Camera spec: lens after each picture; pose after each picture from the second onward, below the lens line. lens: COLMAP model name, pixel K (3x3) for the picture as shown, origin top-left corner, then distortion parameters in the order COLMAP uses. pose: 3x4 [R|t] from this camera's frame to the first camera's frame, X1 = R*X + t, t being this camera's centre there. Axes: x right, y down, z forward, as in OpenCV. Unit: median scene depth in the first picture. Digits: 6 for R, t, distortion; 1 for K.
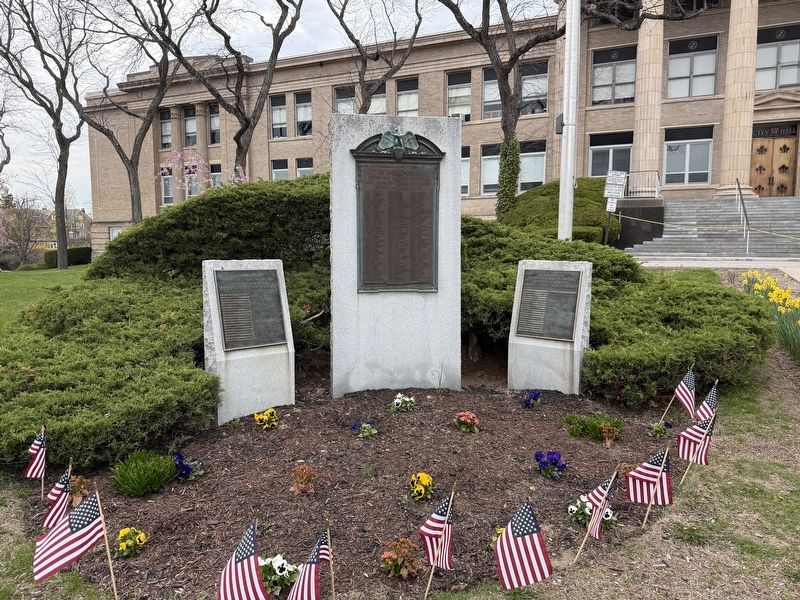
lens RADIAL K [[563.8, 0, 401.2], [0, 563.8, 302.3], [0, 0, 1]] dist [0.007716, -0.006793]
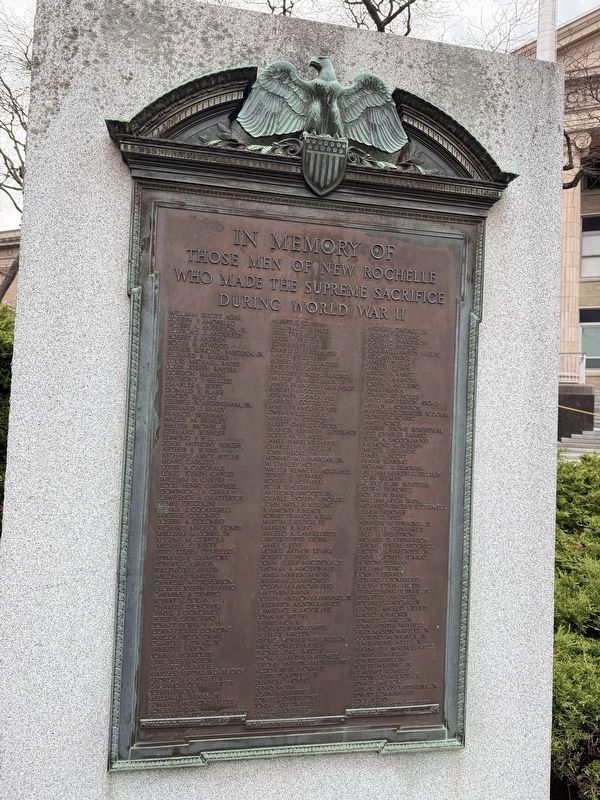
lens RADIAL K [[563.8, 0, 300.0], [0, 563.8, 399.1], [0, 0, 1]] dist [0.007716, -0.006793]
pose [[0.998693, 0.041050, 0.030451, -0.016551], [-0.036501, 0.989858, -0.137294, -0.130704], [-0.035778, 0.136003, 0.990062, 0.763339]]
